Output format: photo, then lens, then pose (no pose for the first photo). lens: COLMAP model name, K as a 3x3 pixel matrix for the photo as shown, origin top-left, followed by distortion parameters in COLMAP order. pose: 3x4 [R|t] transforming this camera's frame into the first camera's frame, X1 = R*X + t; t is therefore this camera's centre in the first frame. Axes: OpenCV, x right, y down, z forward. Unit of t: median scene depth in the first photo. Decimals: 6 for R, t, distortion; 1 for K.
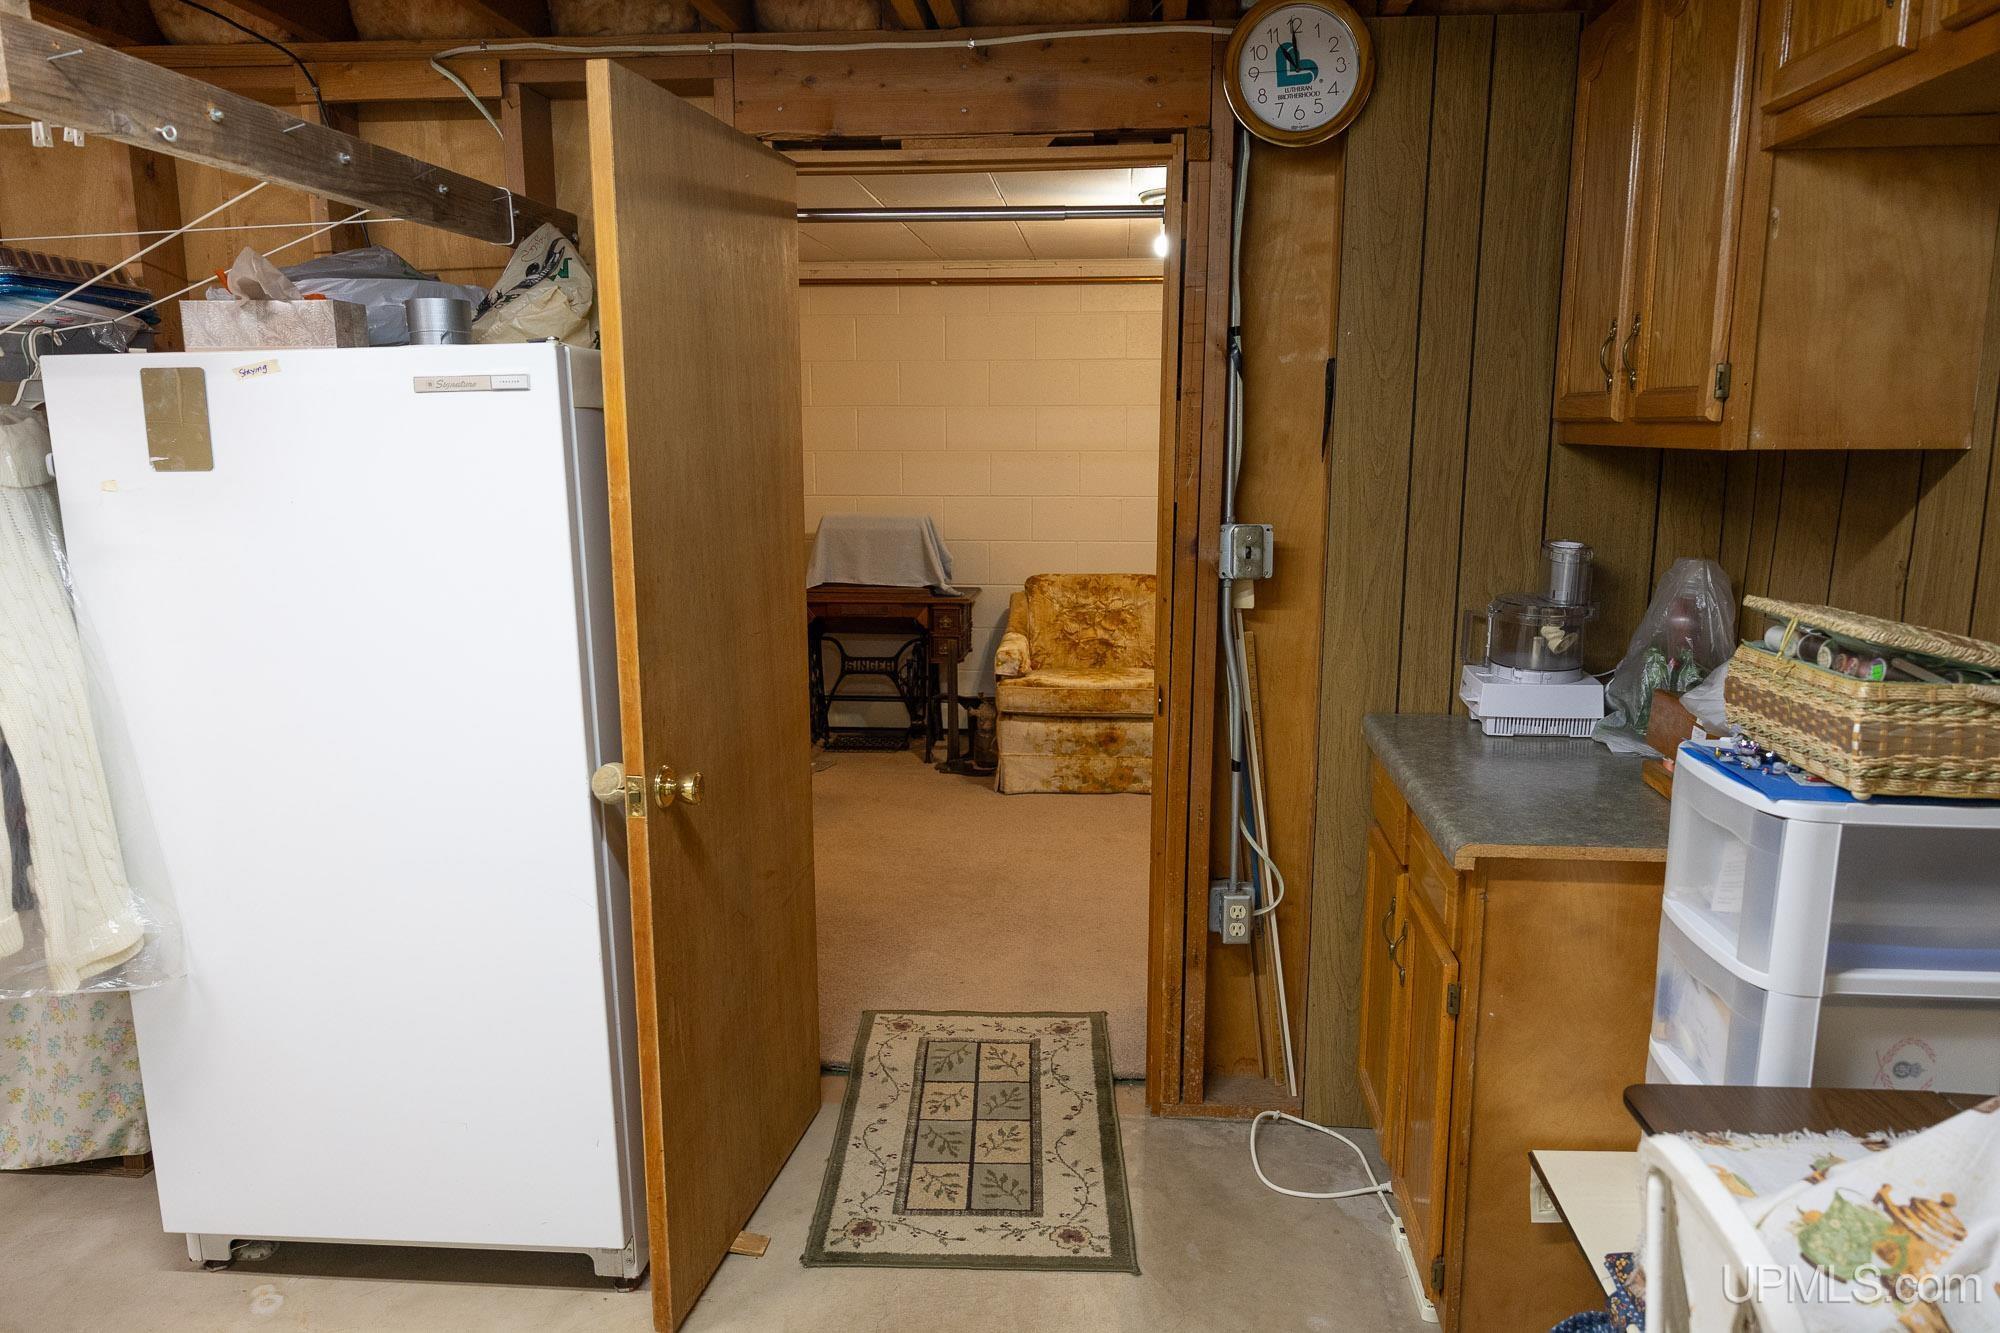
lens RADIAL K [[1342.1, 0, 996.6], [0, 1342.1, 672.5], [0, 0, 1]] dist [-0.004403, 0.005003]
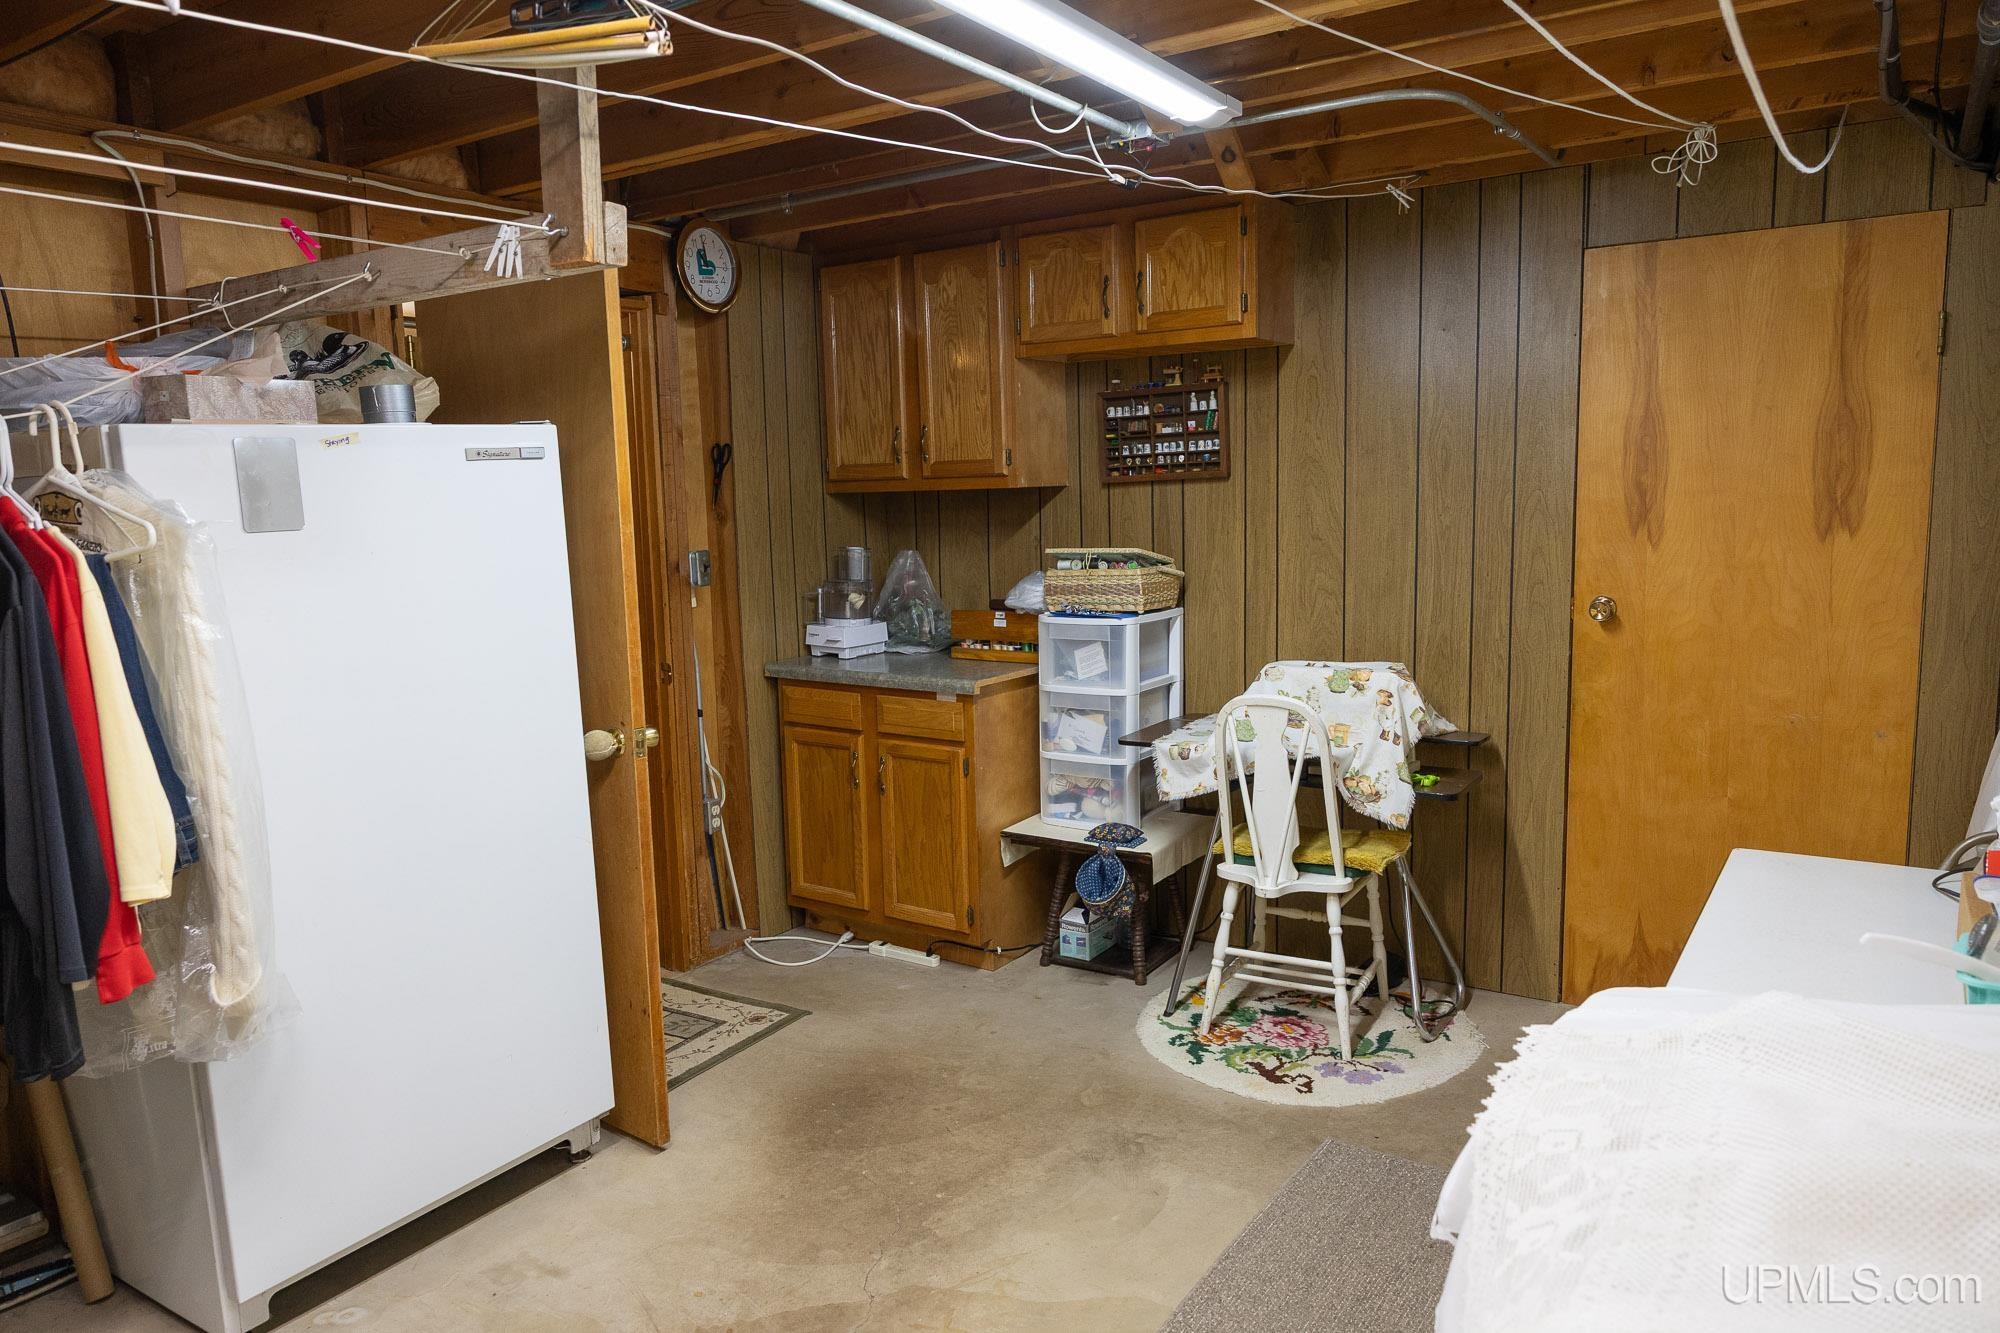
lens RADIAL K [[1342.1, 0, 993.0], [0, 1342.1, 664.9], [0, 0, 1]] dist [-0.004403, 0.005003]
pose [[0.481626, -0.128420, 0.866917, -1.235676], [0.185647, 0.981706, 0.042286, 0.019199], [-0.856488, 0.140574, 0.496656, -0.032507]]
